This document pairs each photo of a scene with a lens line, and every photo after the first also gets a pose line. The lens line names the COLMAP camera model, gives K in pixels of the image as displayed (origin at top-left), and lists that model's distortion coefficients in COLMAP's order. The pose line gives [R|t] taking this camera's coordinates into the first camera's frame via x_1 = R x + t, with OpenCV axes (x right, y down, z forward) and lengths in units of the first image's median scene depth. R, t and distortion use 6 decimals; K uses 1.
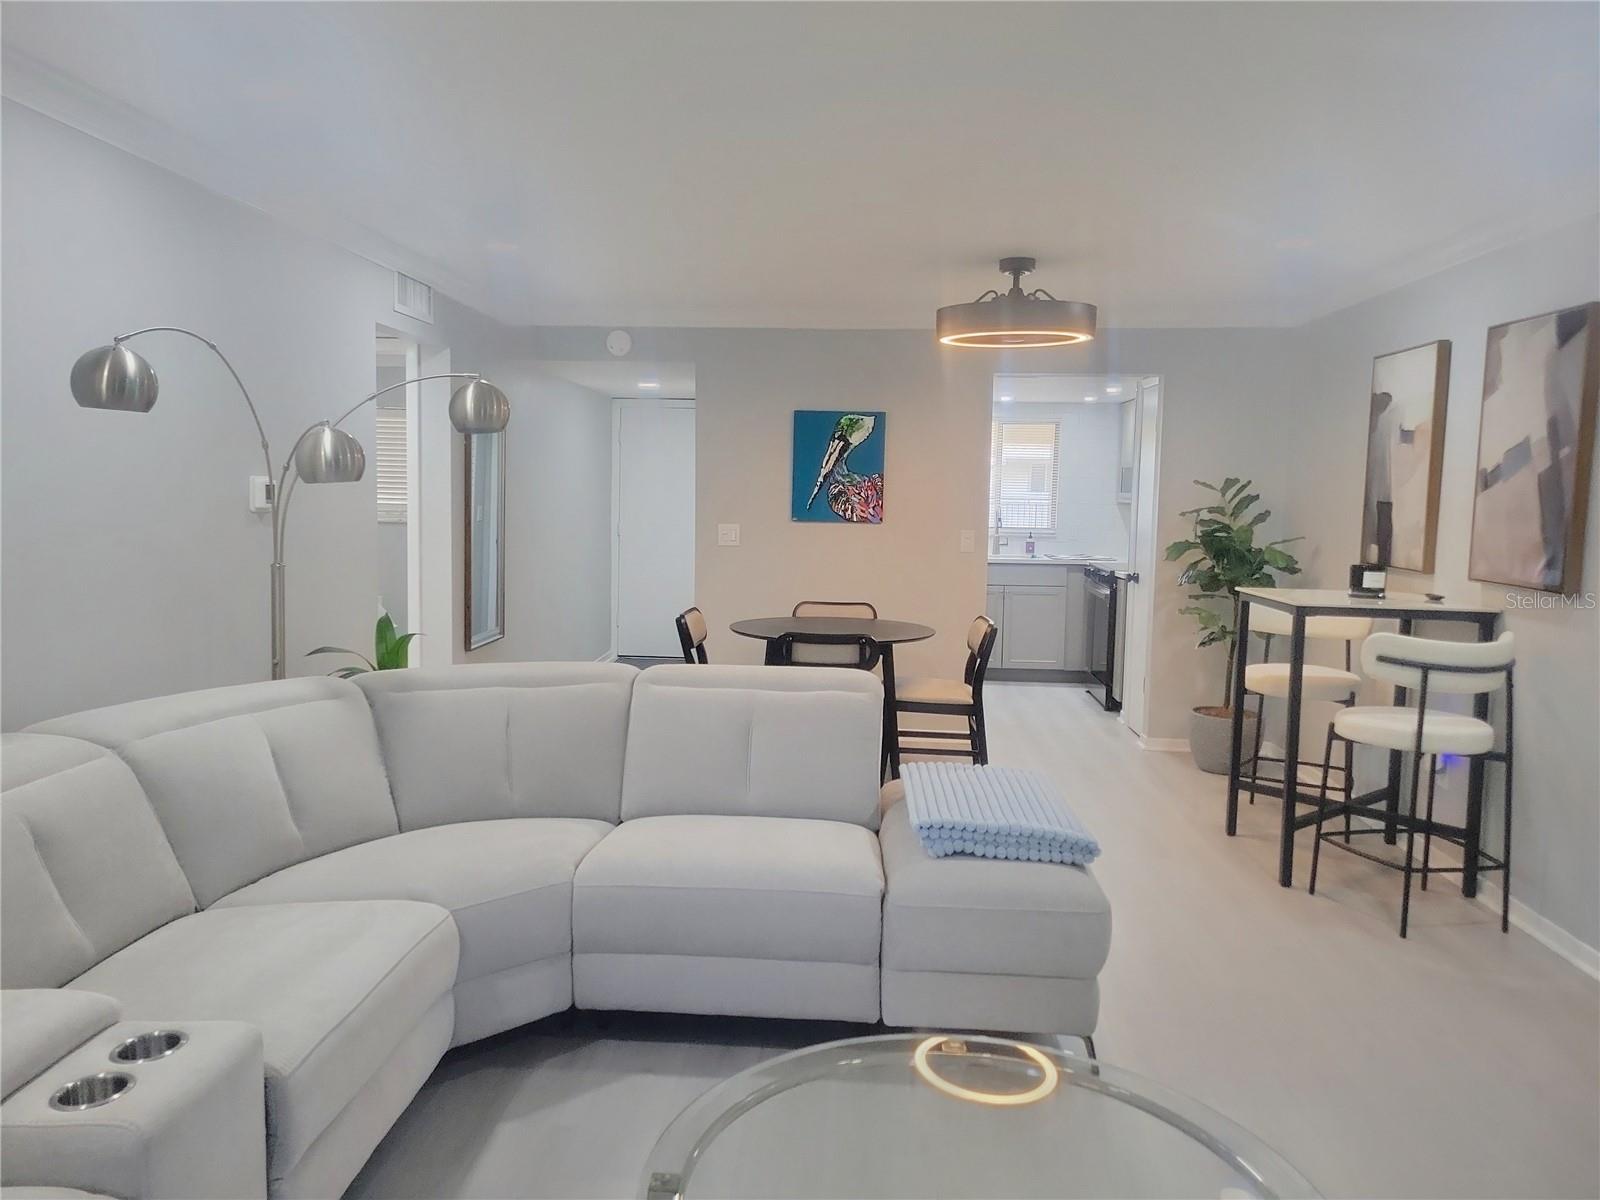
lens RADIAL K [[1200.5, 0, 755.0], [0, 1200.5, 579.5], [0, 0, 1]] dist [-0.001843, -0.031256]
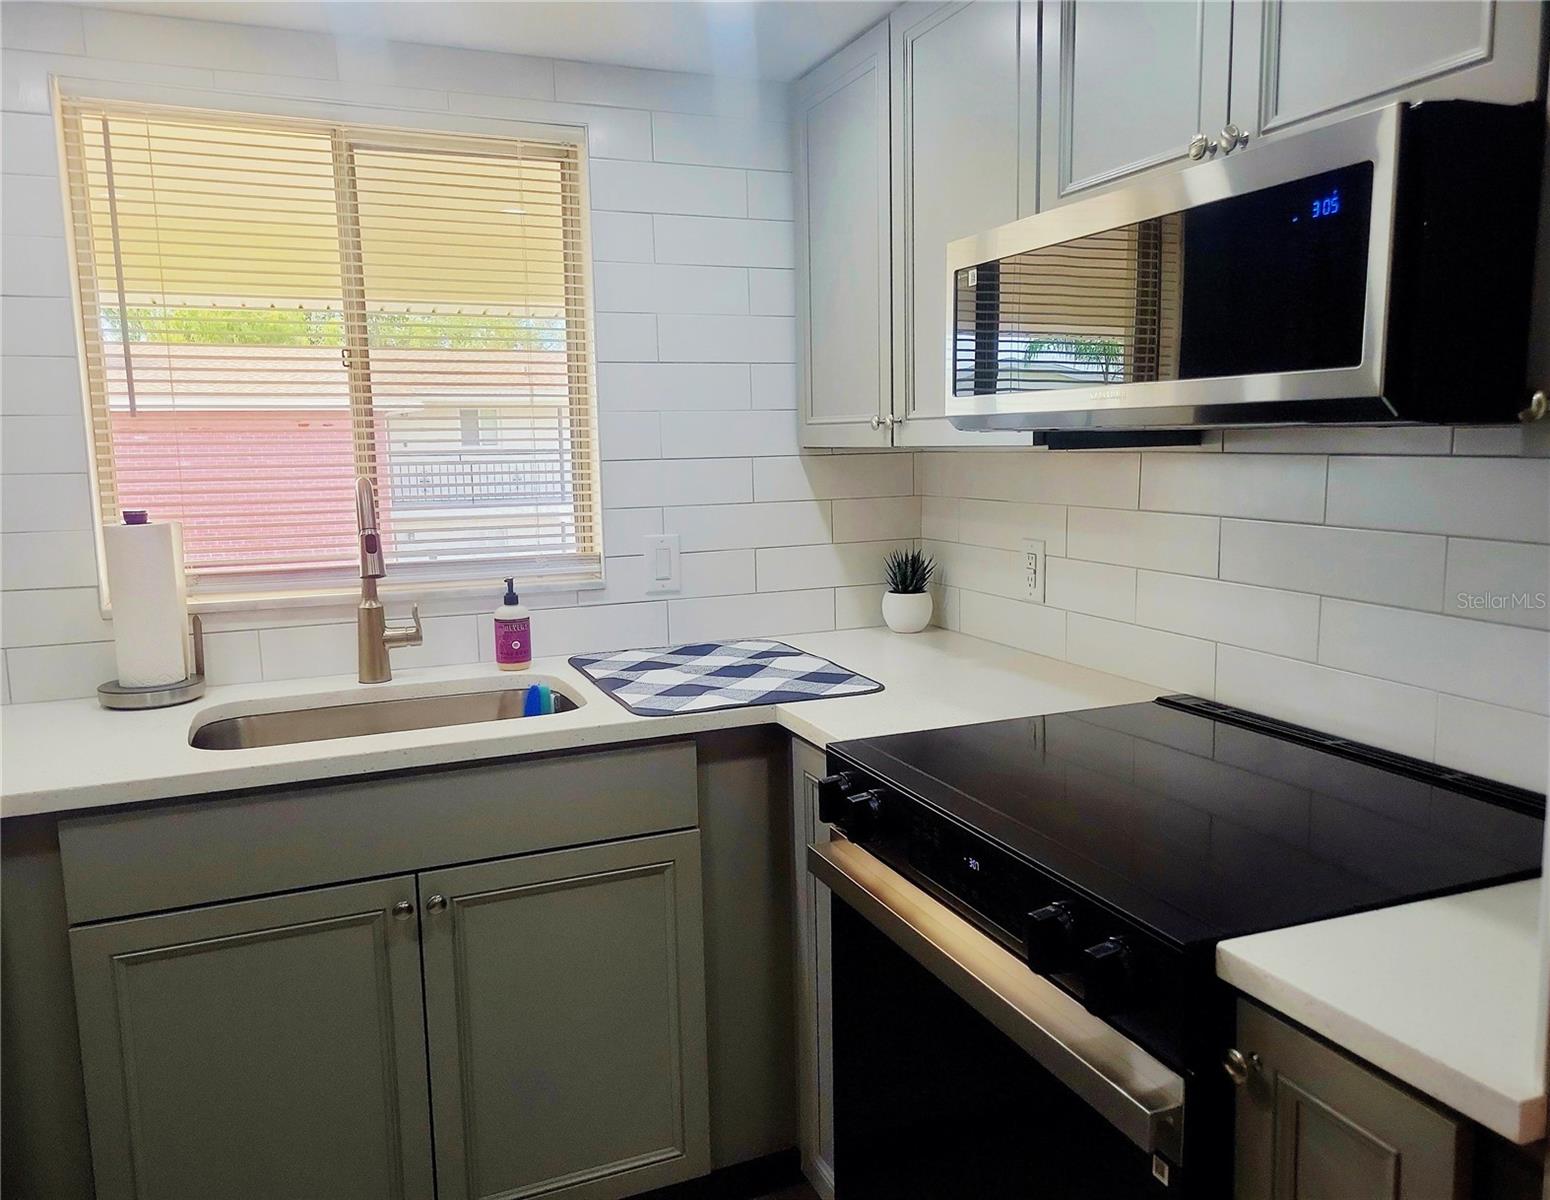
lens RADIAL K [[1149.1, 0, 777.1], [0, 1149.1, 599.9], [0, 0, 1]] dist [0.003662, 0.001180]
pose [[0.878541, -0.096510, 0.467815, 0.255462], [0.069662, 0.994792, 0.074403, -0.075659], [-0.472559, -0.032777, 0.880689, 1.172358]]
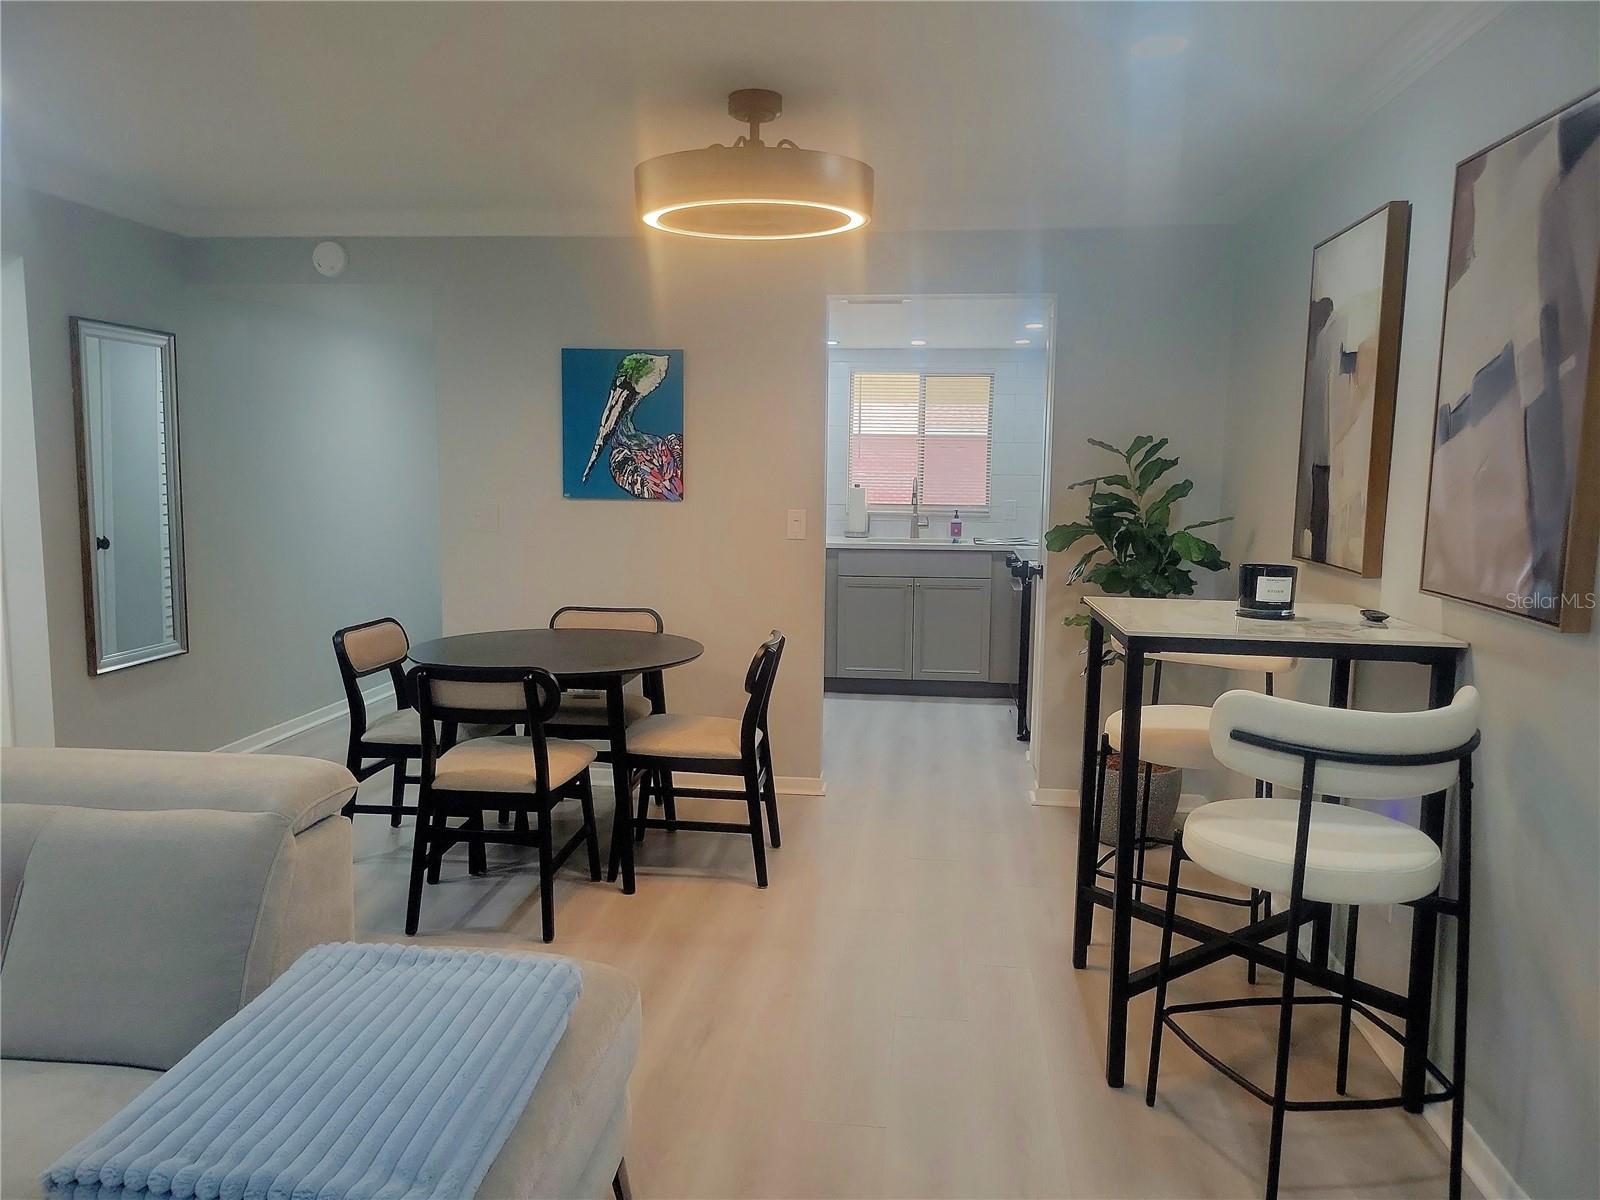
lens RADIAL K [[1214.1, 0, 800.0], [0, 1214.1, 600.0], [0, 0, 1]] dist [-0.004038, -0.006572]
pose [[0.999886, -0.002528, -0.014874, 0.209126], [0.003048, 0.999380, 0.035081, -0.012670], [0.014776, -0.035123, 0.999274, 0.272566]]
